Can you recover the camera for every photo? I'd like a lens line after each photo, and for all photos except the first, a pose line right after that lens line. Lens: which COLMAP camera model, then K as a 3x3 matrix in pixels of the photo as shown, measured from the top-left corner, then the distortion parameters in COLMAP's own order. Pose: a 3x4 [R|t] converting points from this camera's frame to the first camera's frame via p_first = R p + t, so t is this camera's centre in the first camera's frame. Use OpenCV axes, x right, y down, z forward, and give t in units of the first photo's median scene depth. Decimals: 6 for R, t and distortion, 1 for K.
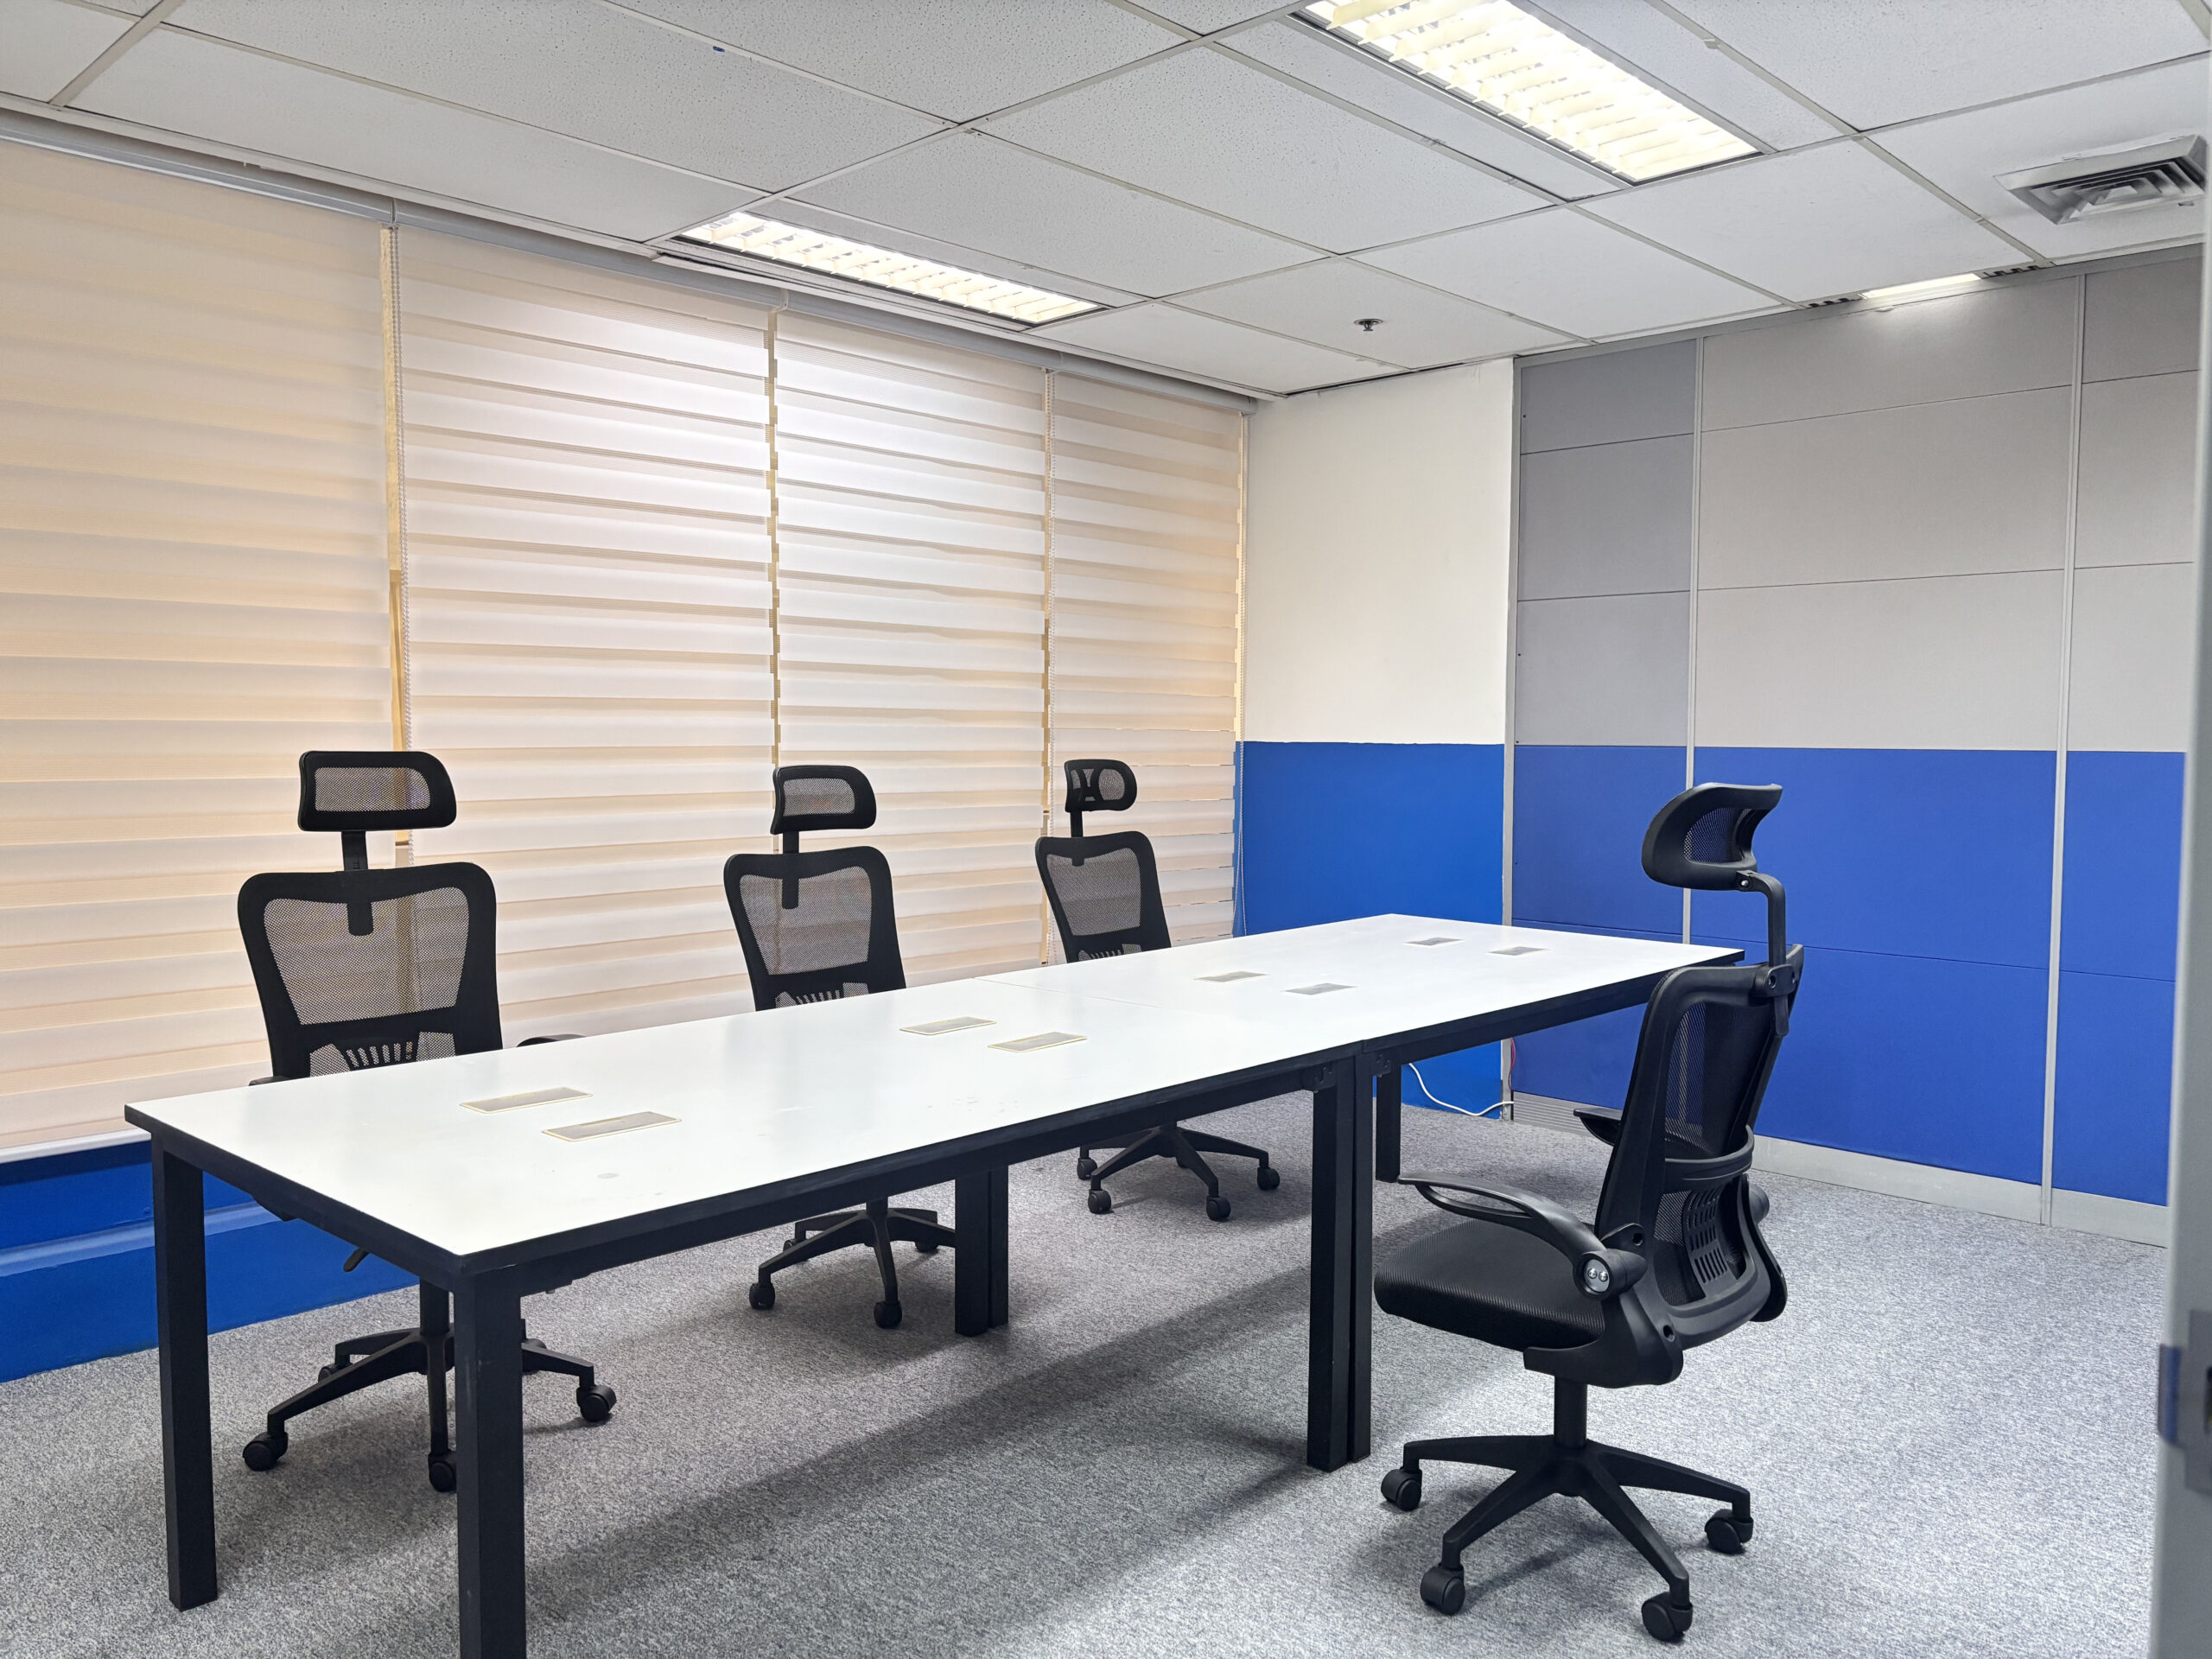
lens RADIAL K [[1685.9, 0, 1112.1], [0, 1685.9, 837.1], [0, 0, 1]] dist [0.036329, -0.045403]
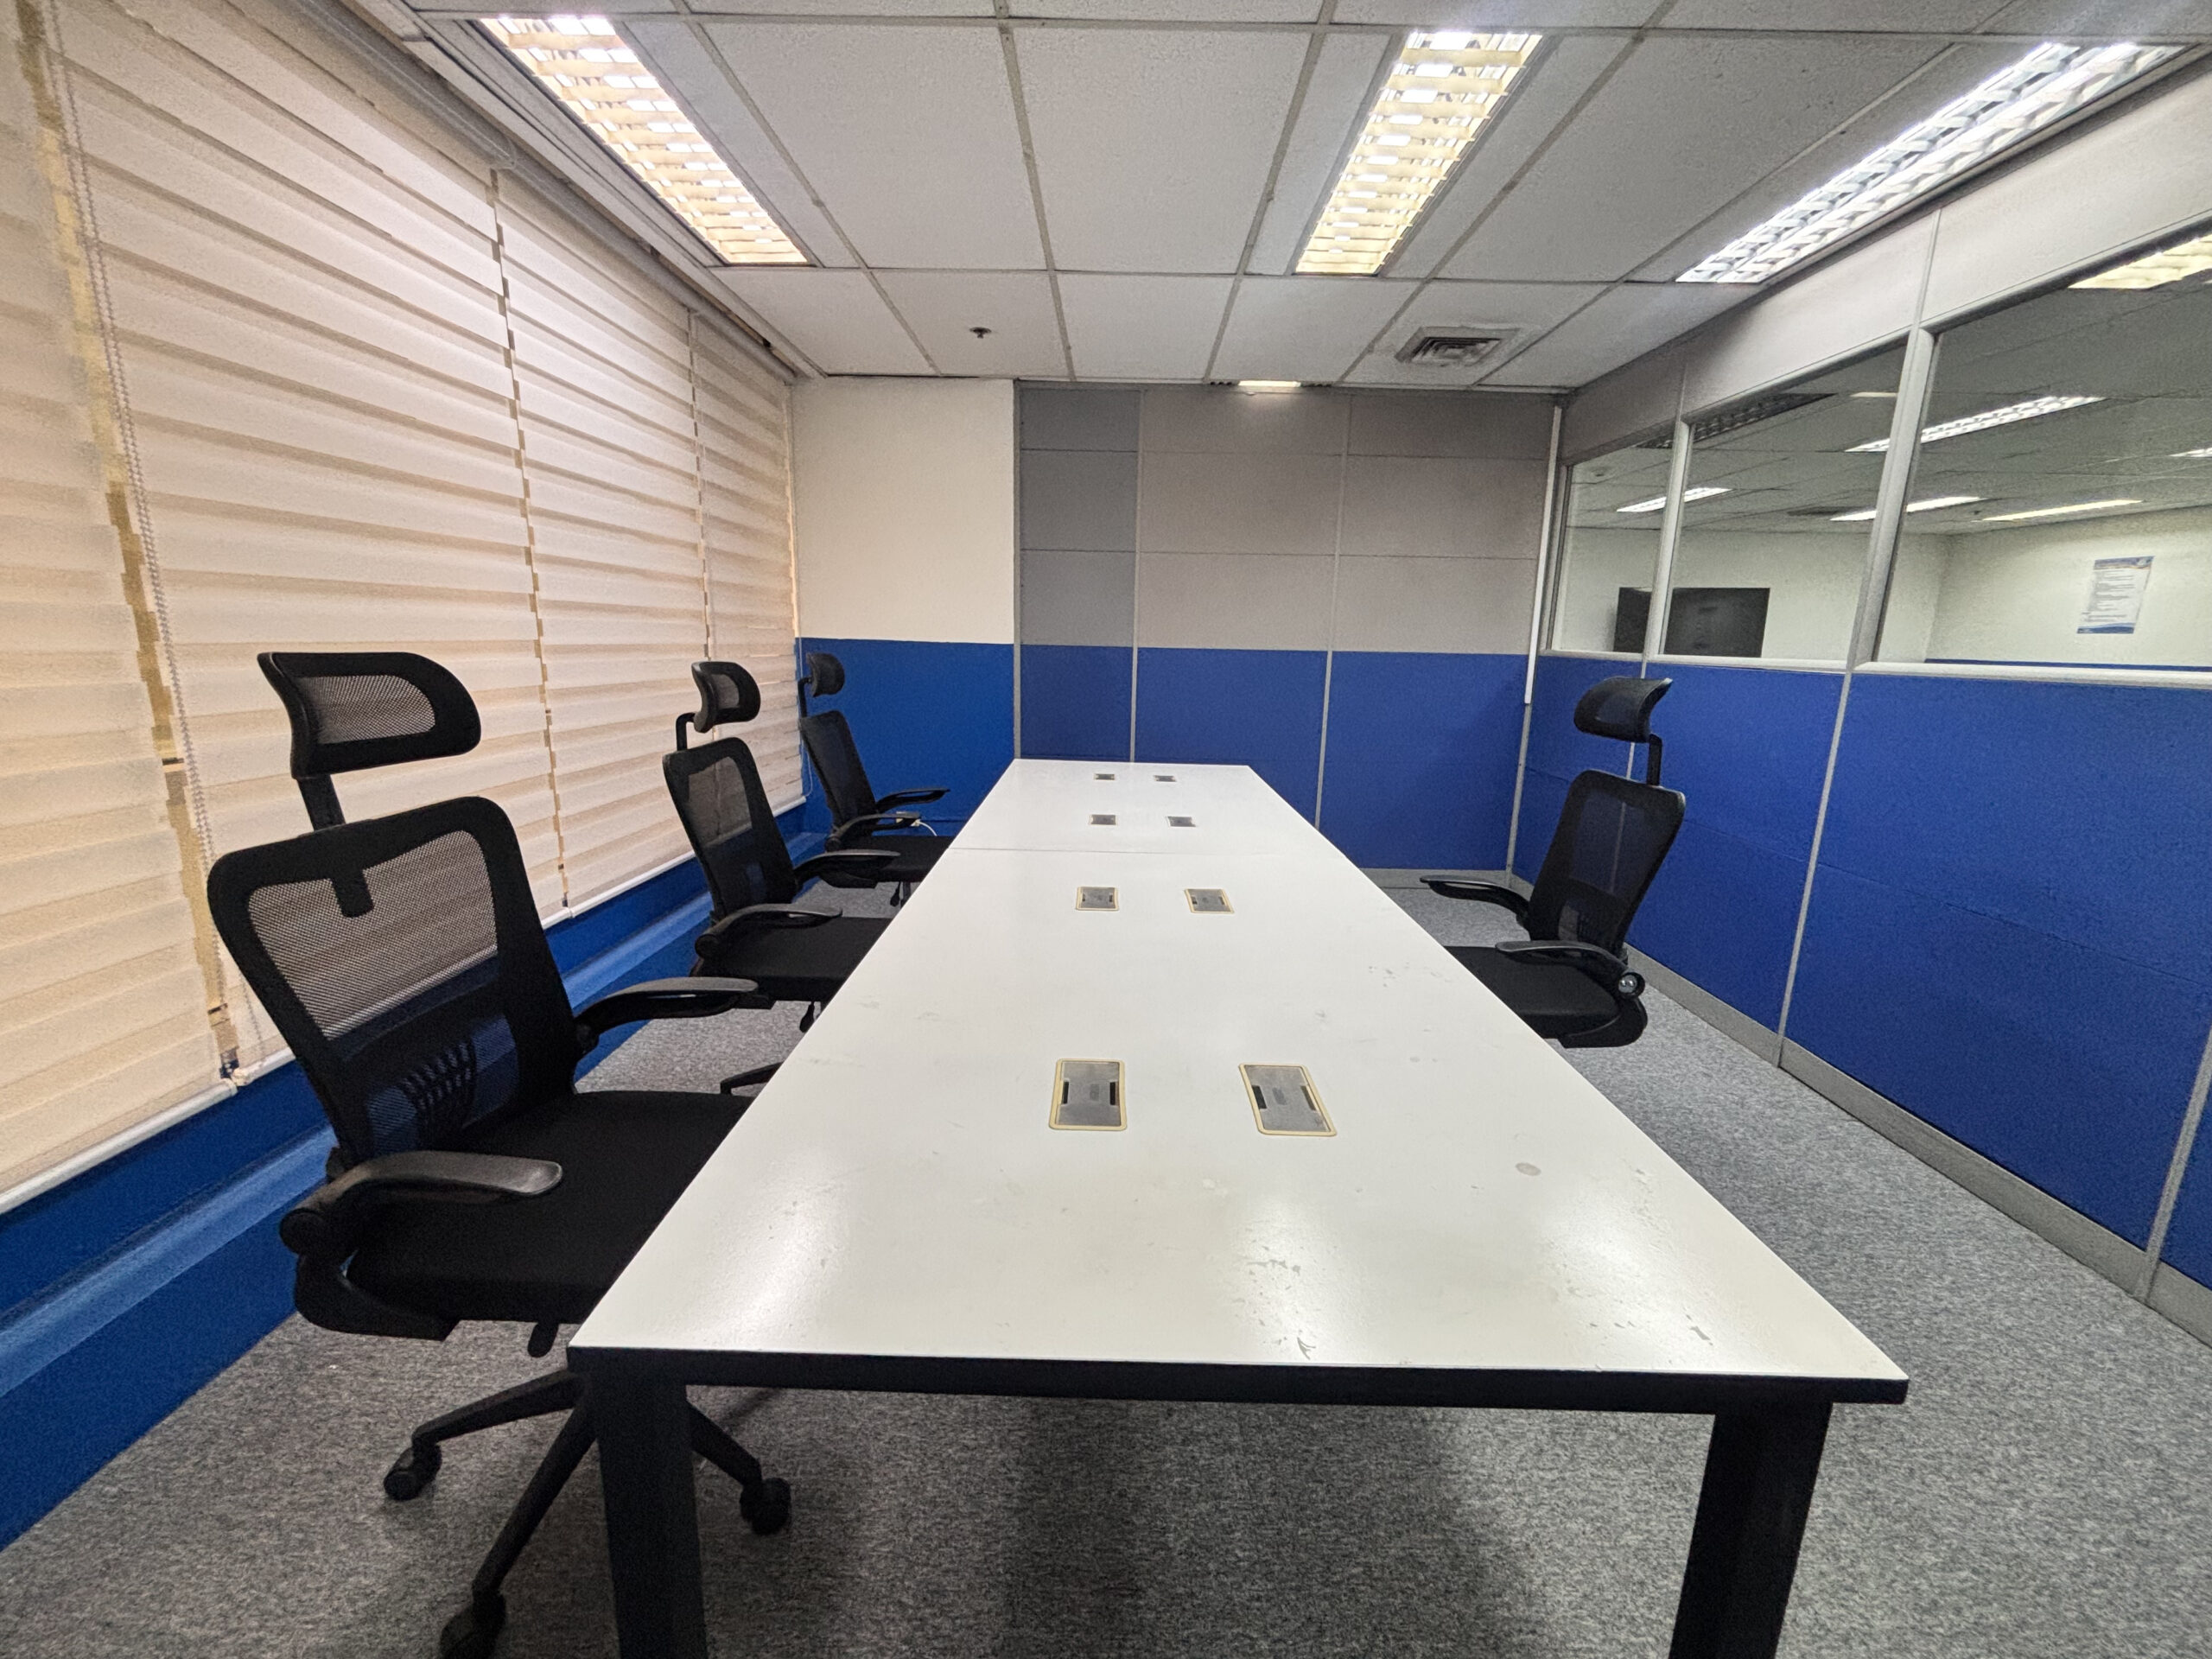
lens RADIAL K [[894.7, 0, 1084.5], [0, 894.7, 830.5], [0, 0, 1]] dist [0.001251, -0.000240]
pose [[0.740798, -0.128767, 0.659271, -0.320117], [0.020291, 0.985296, 0.169646, -0.024849], [-0.671422, -0.112296, 0.732518, 0.361972]]
